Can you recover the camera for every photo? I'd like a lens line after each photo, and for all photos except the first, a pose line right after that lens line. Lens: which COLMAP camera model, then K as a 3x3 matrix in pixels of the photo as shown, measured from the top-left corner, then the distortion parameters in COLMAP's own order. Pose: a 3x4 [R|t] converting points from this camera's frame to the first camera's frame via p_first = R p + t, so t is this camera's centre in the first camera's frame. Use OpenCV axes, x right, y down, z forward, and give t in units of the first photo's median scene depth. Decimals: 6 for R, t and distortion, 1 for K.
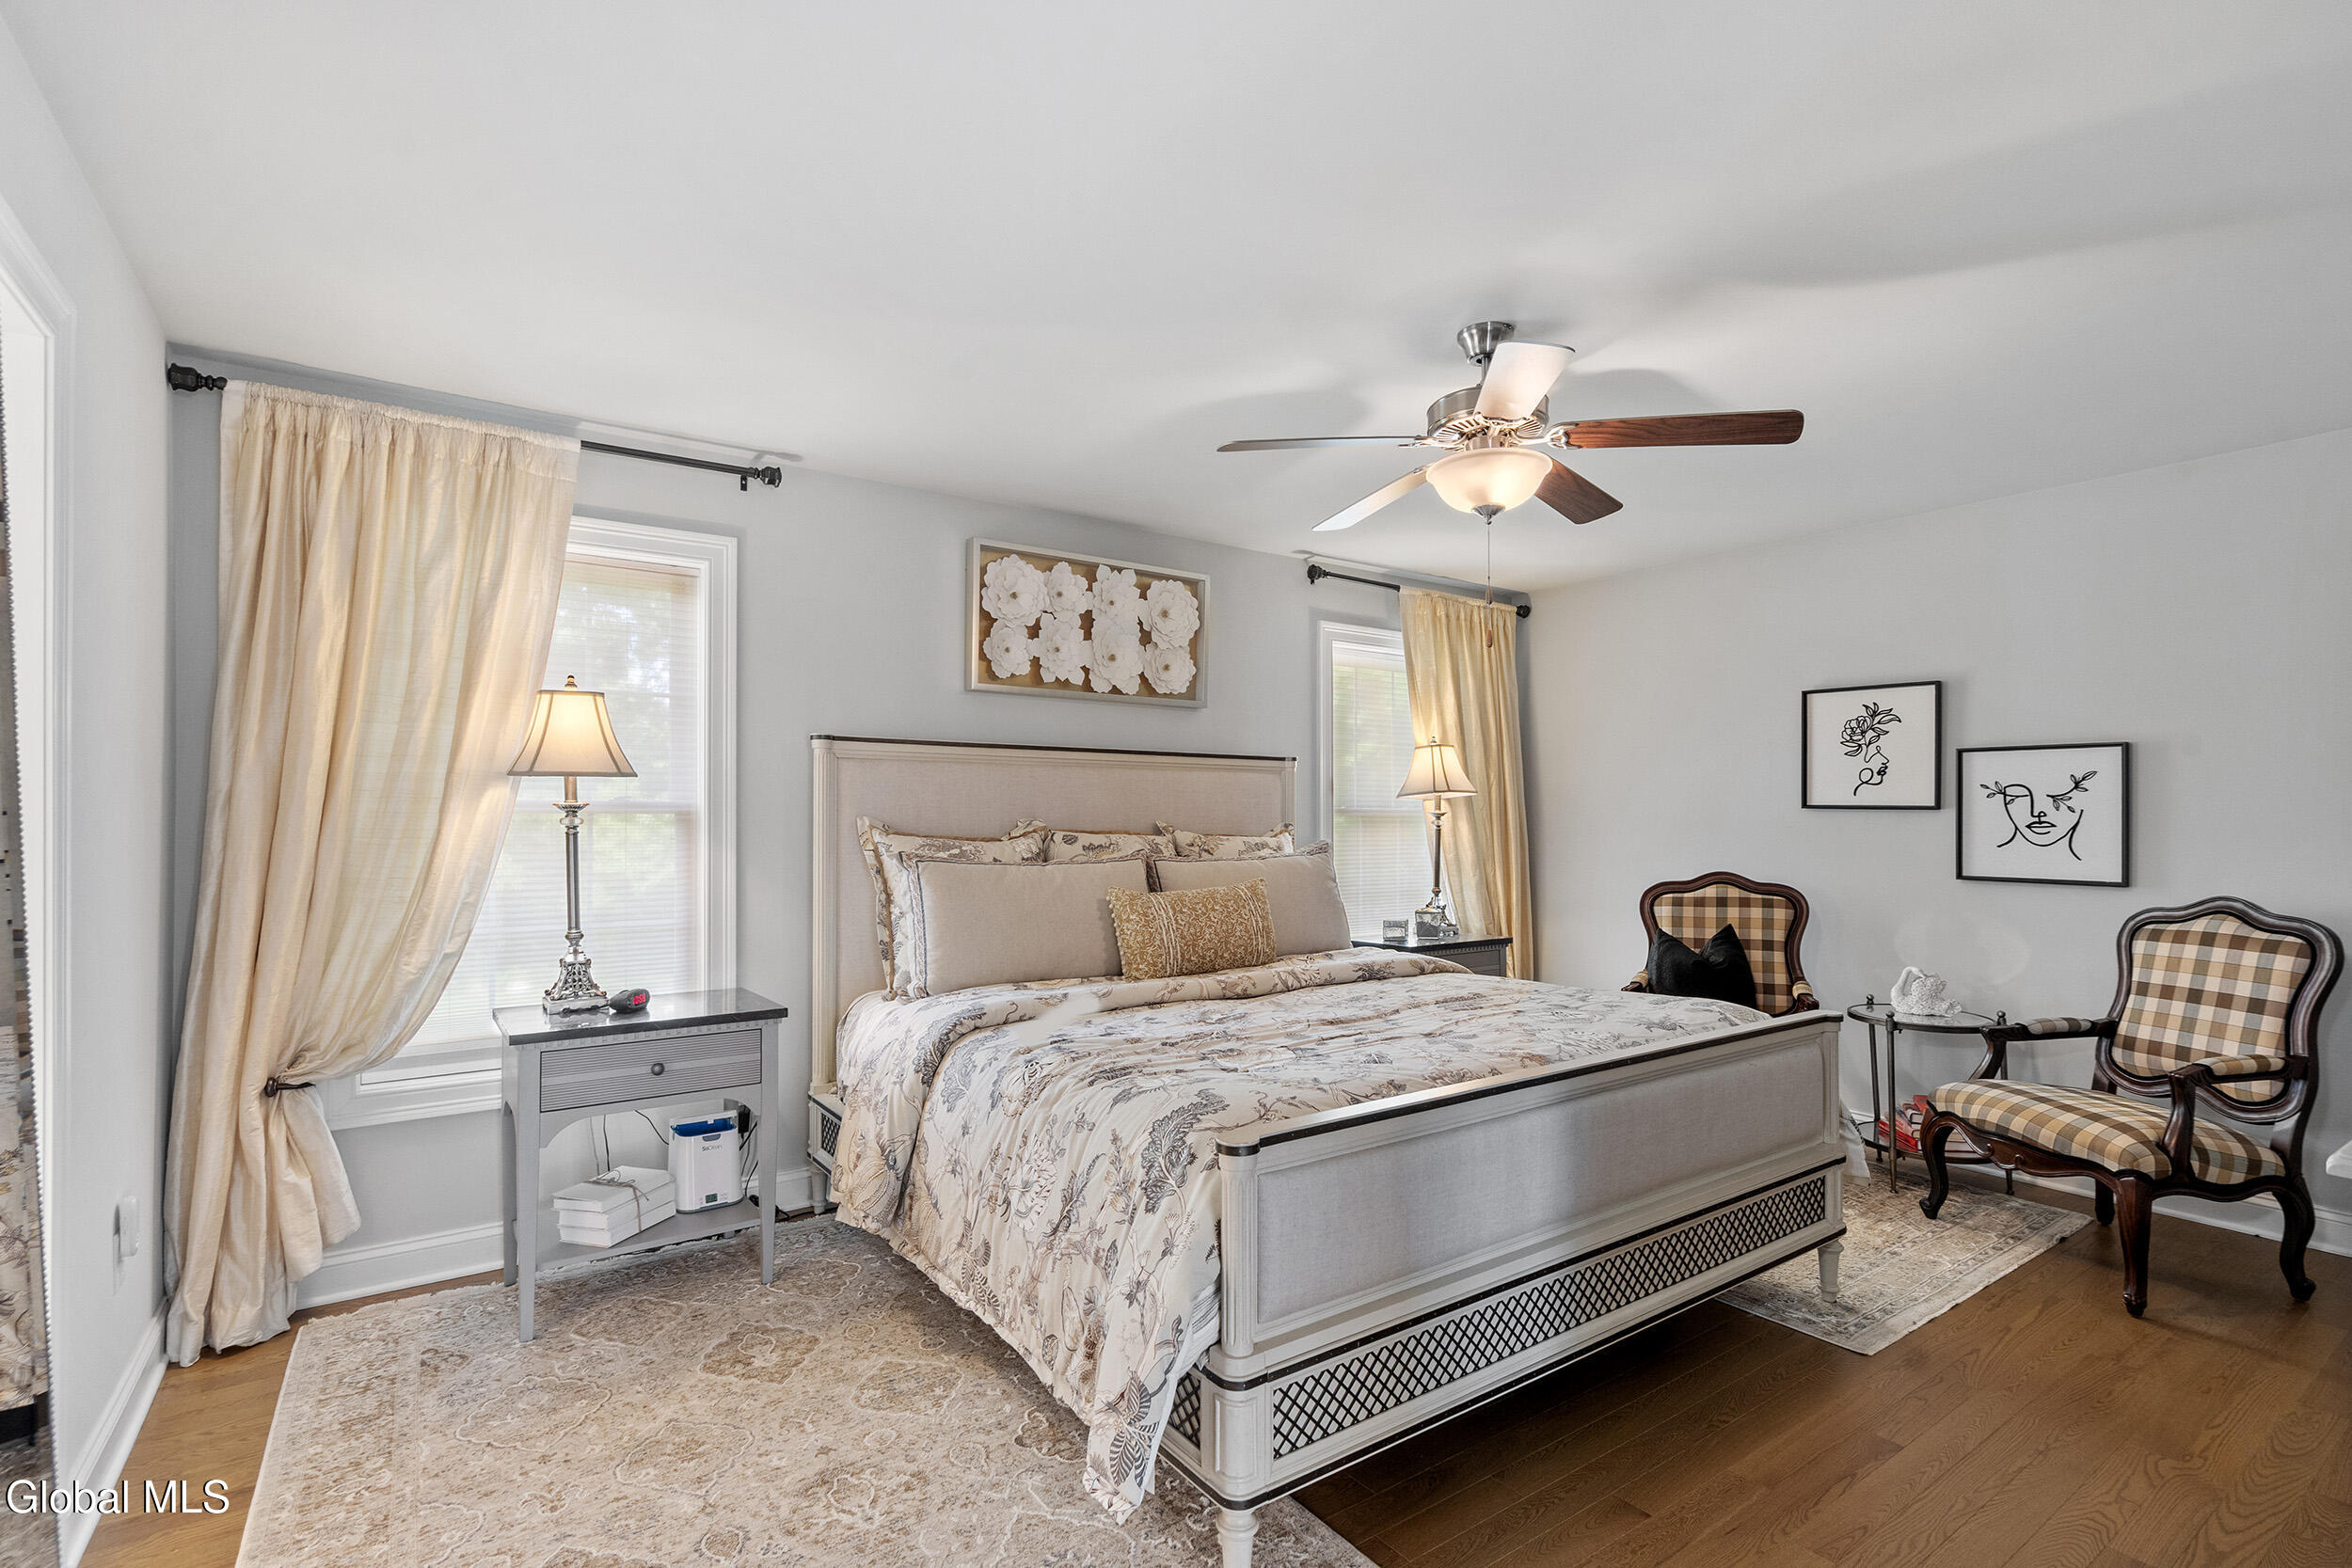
lens RADIAL K [[1116.6, 0, 1180.3], [0, 1116.6, 798.6], [0, 0, 1]] dist [-0.008090, 0.002716]
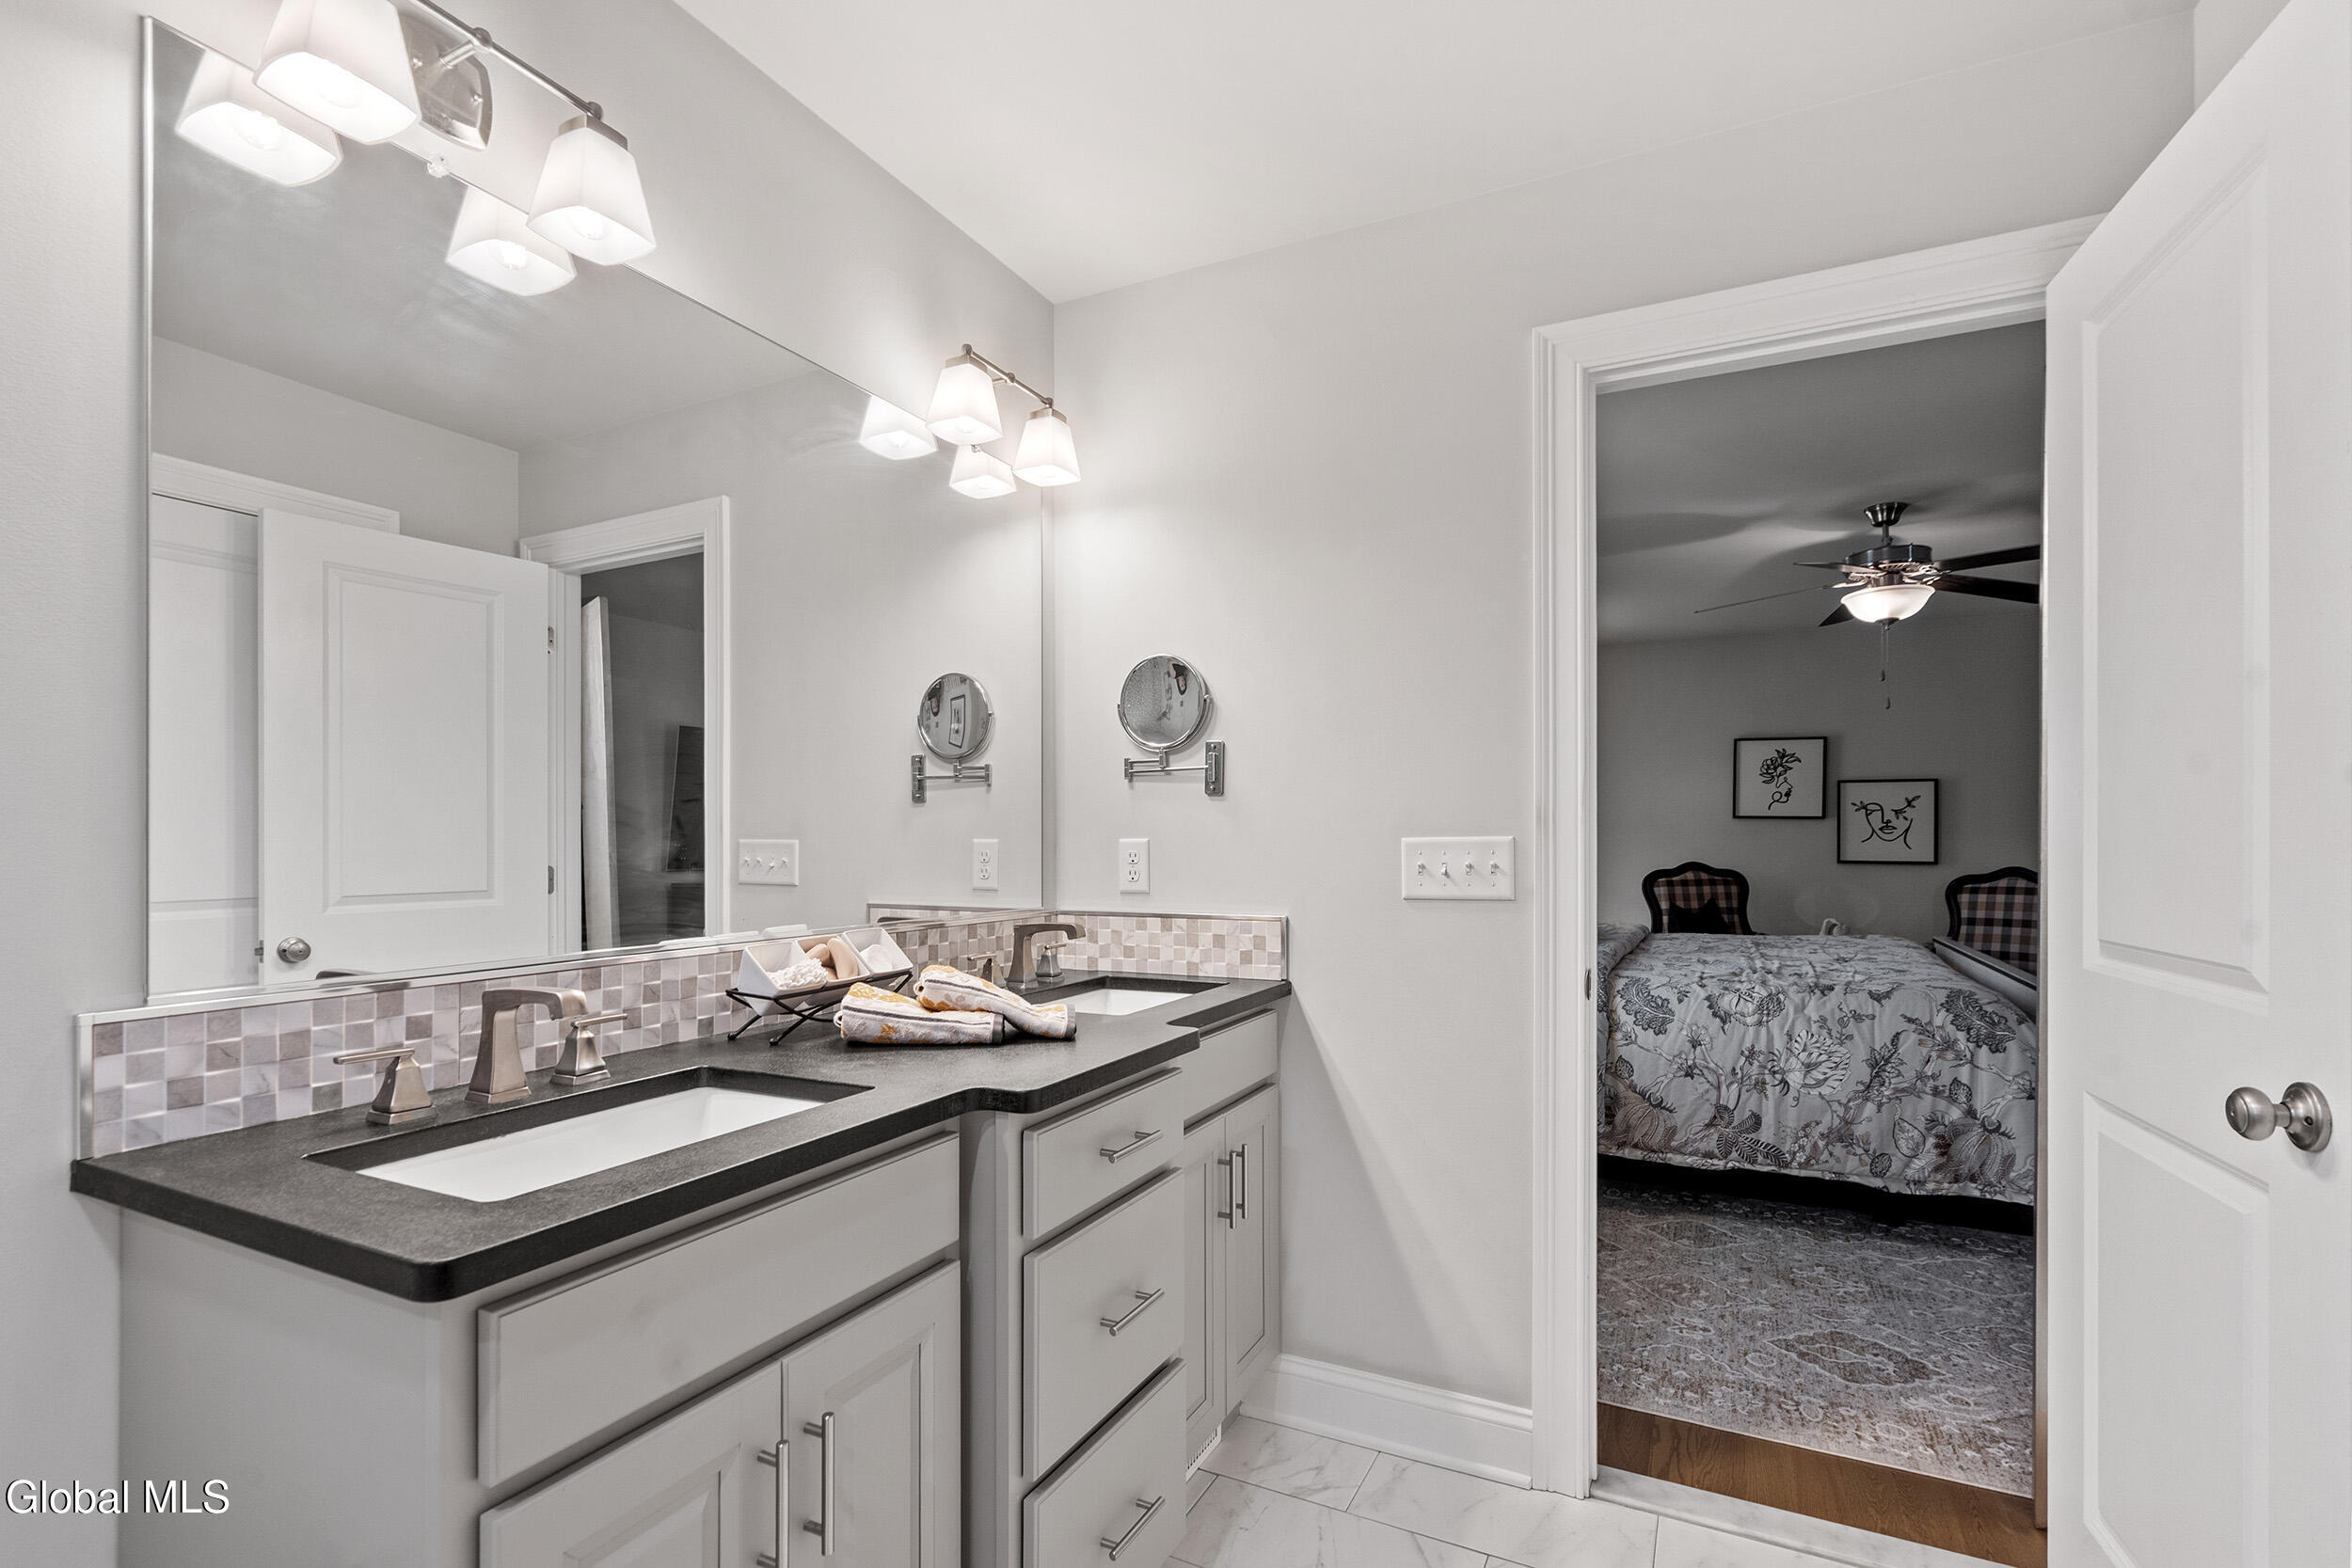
lens RADIAL K [[1116.6, 0, 1149.4], [0, 1116.6, 827.1], [0, 0, 1]] dist [-0.008090, 0.002716]
pose [[0.876812, 0.002618, 0.480827, -0.912519], [-0.006242, 0.999963, 0.005937, 0.018279], [-0.480794, -0.008207, 0.876795, 0.082824]]
